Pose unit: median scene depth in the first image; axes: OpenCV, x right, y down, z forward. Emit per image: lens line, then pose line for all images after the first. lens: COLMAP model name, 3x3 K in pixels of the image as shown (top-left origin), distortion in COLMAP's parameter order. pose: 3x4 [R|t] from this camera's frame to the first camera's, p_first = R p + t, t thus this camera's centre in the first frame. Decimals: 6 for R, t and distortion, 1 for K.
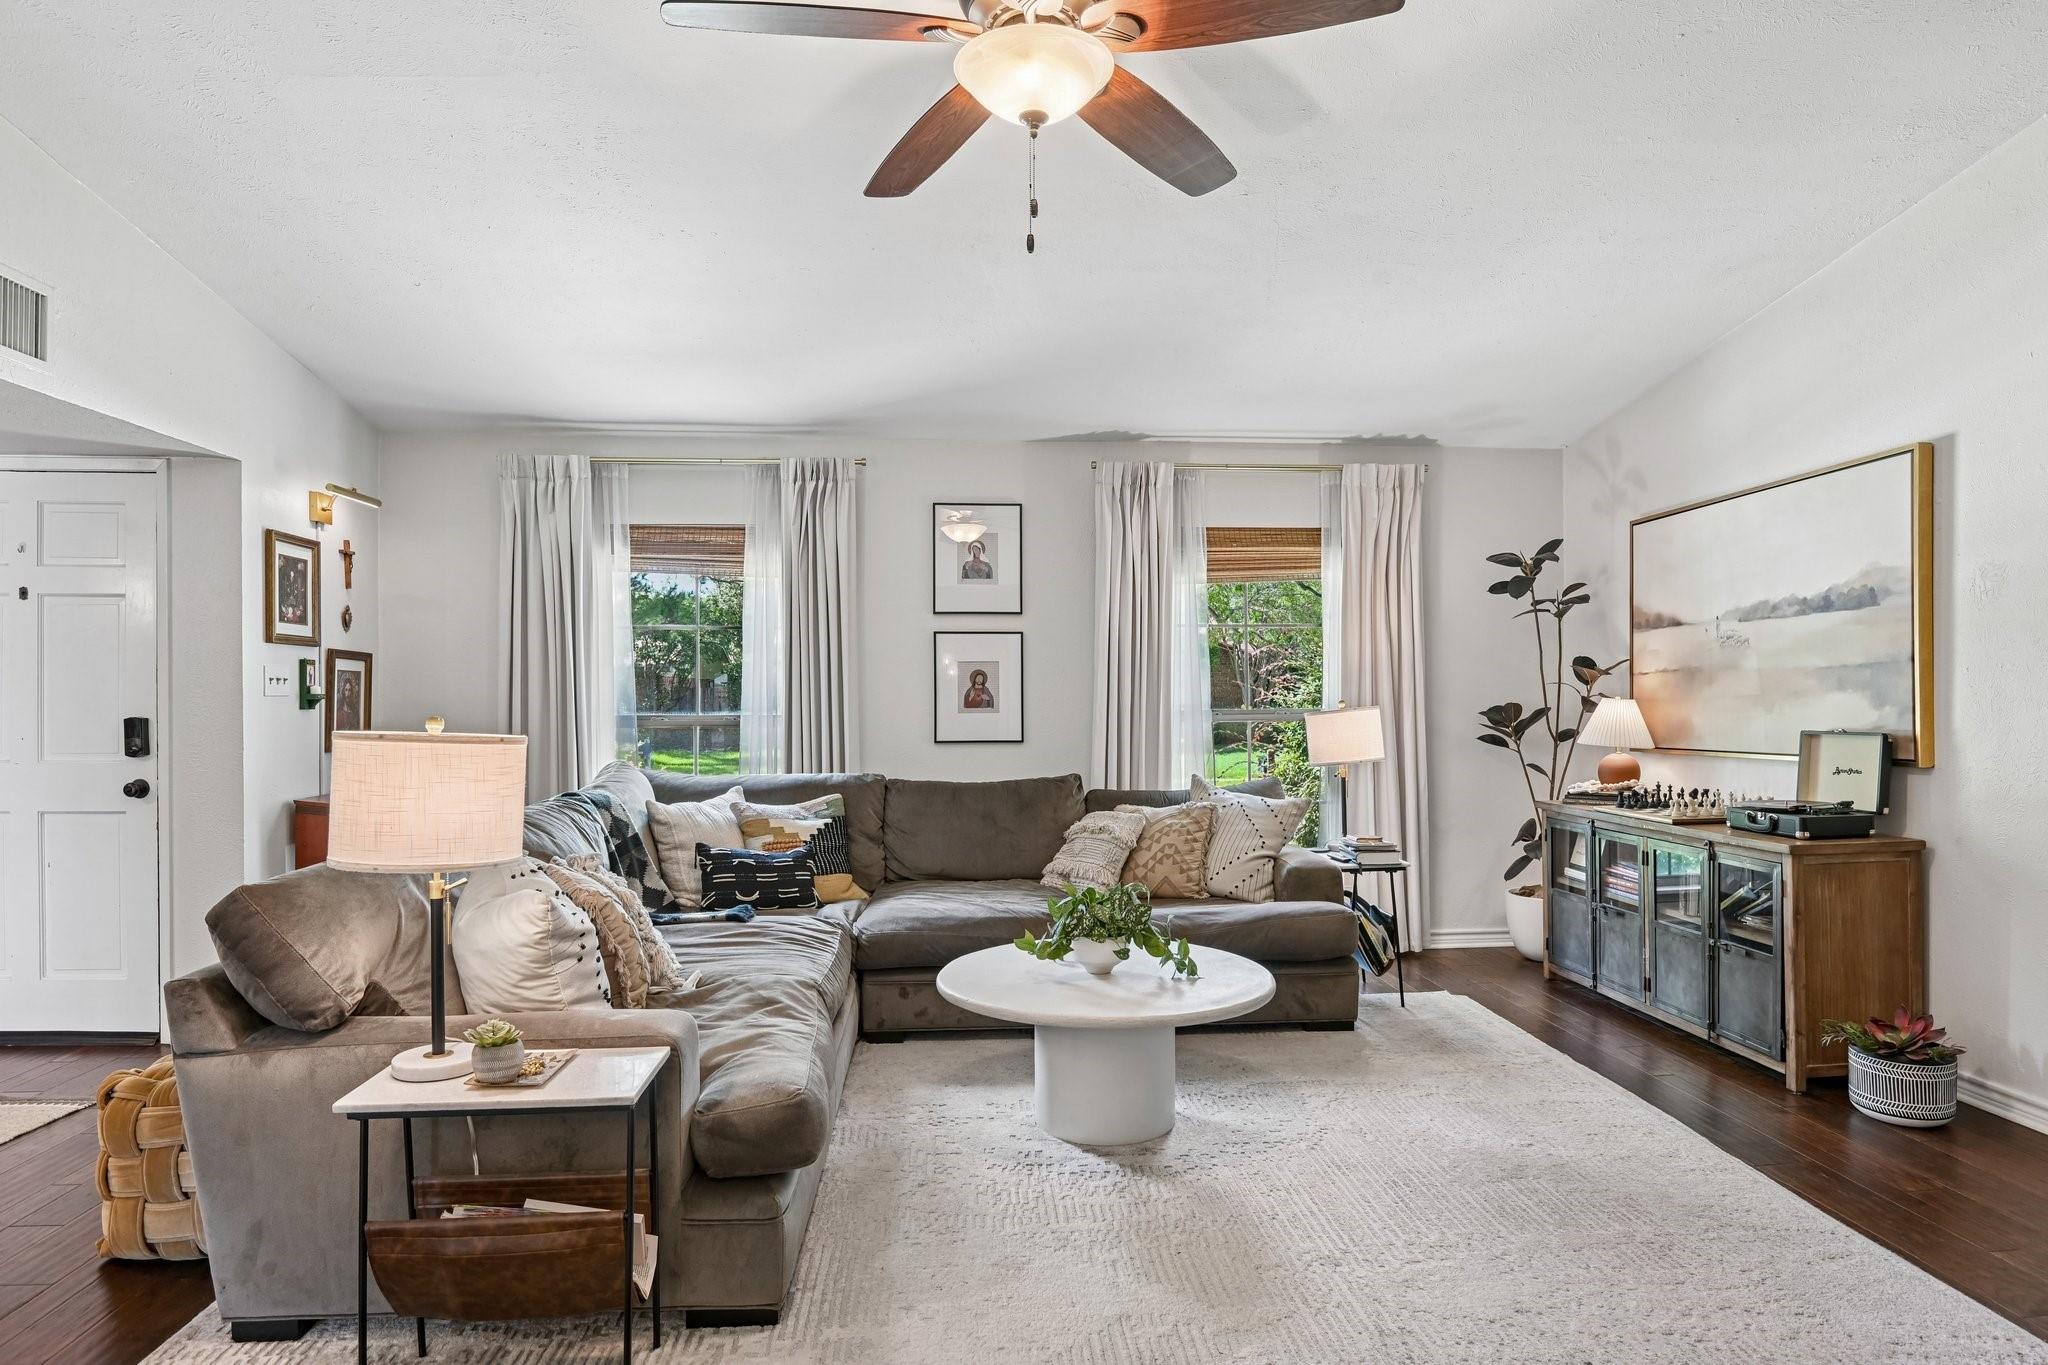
lens RADIAL K [[1187.0, 0, 1020.2], [0, 1187.0, 702.2], [0, 0, 1]] dist [0.005550, -0.014344]
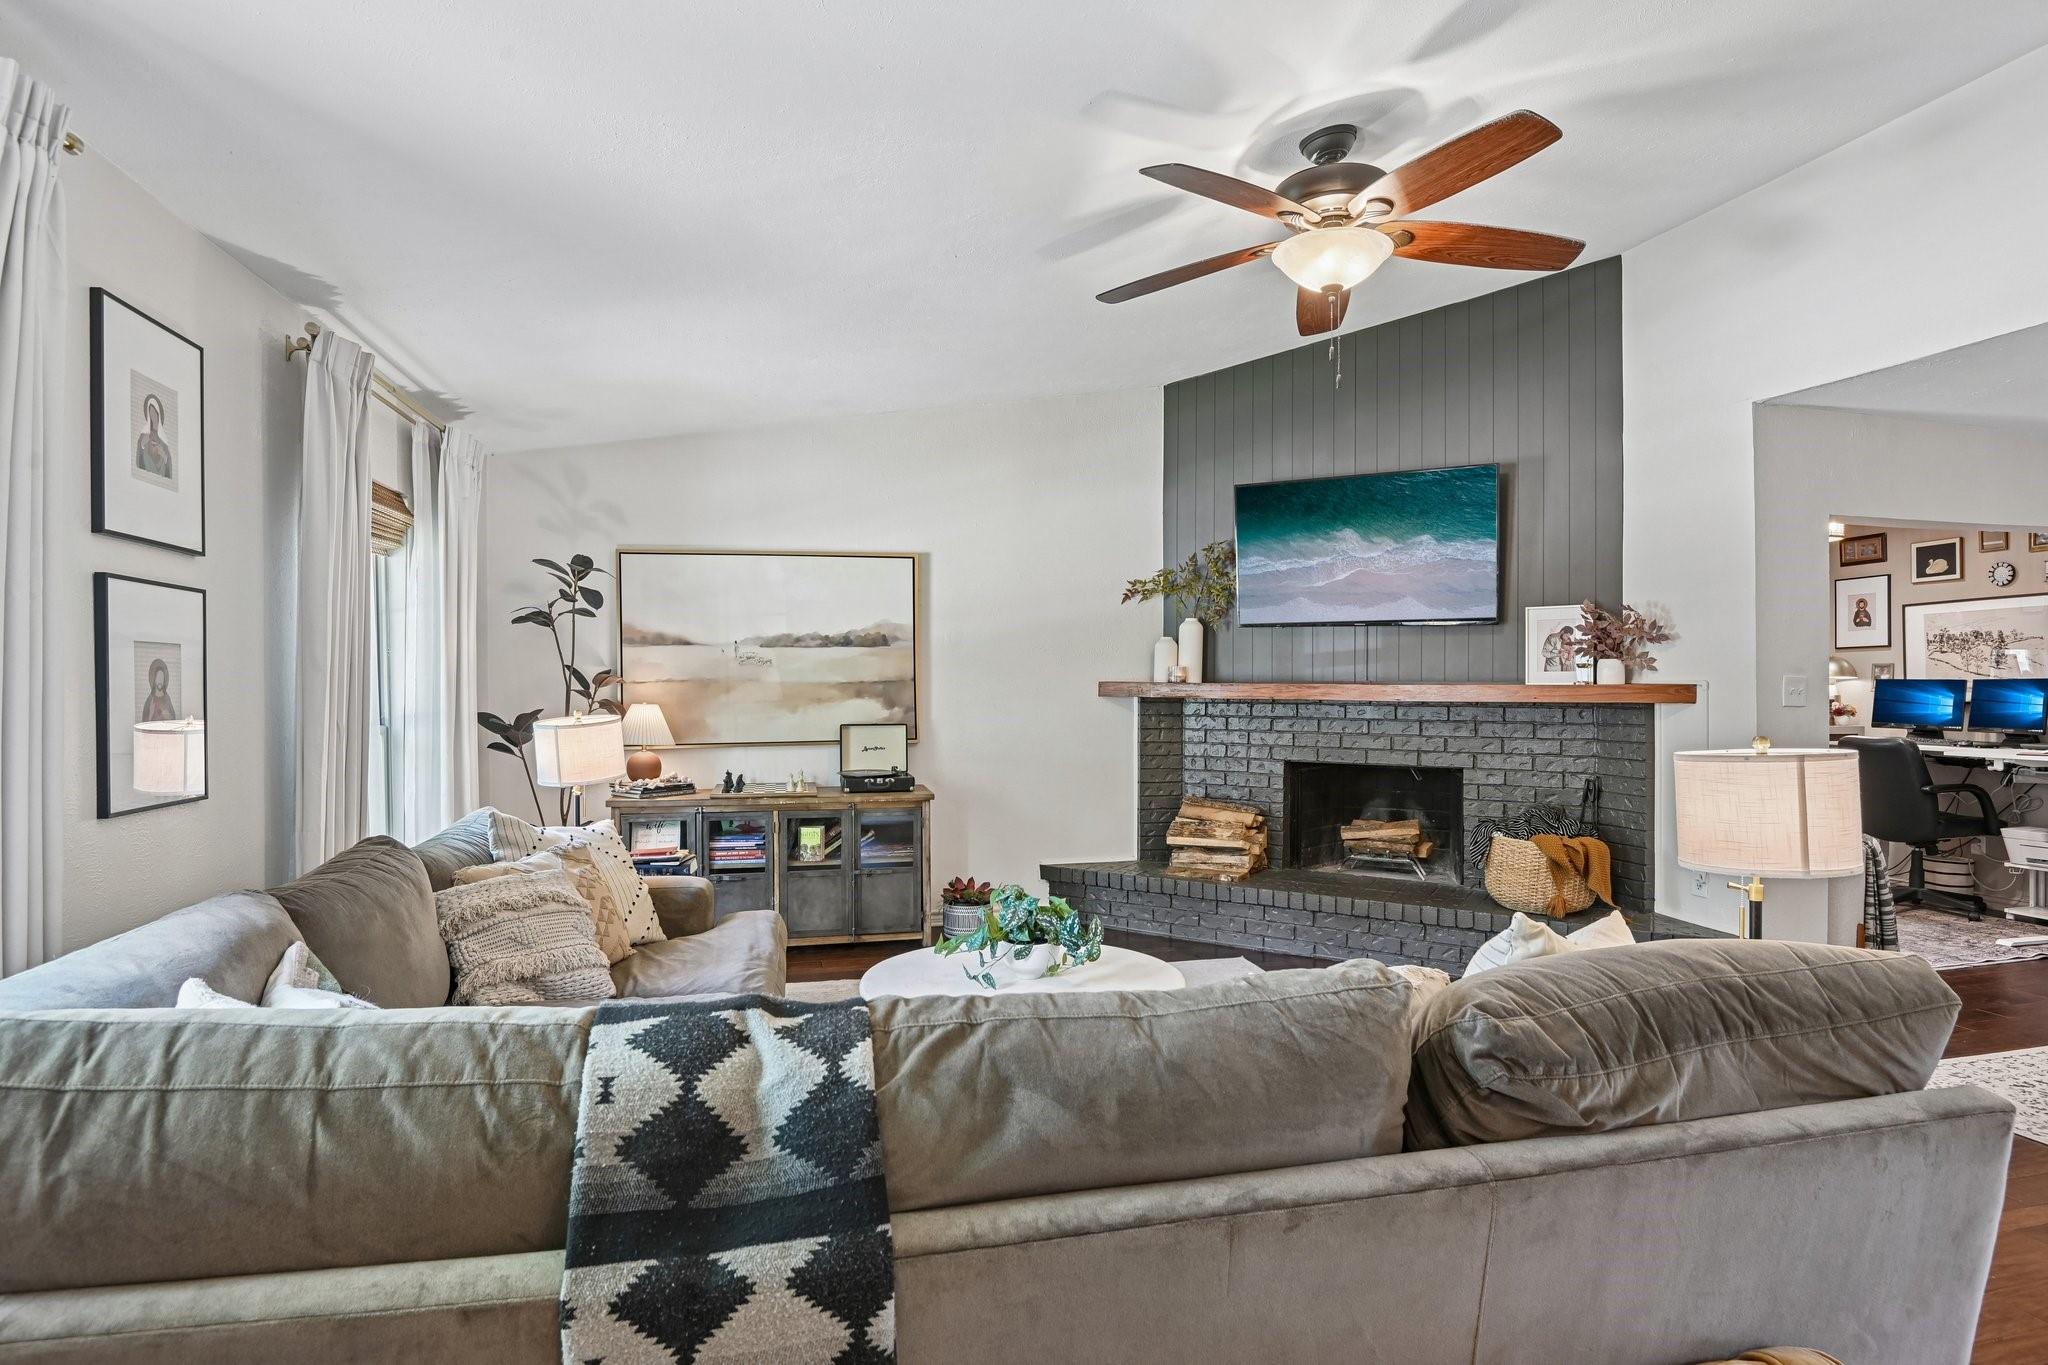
lens RADIAL K [[1086.5, 0, 1028.0], [0, 1086.5, 687.9], [0, 0, 1]] dist [0.003913, -0.000013]
pose [[-0.148942, 0.005147, 0.988833, -0.502498], [0.004033, 0.999981, -0.004597, -0.010367], [-0.988838, 0.003304, -0.148960, 0.661792]]
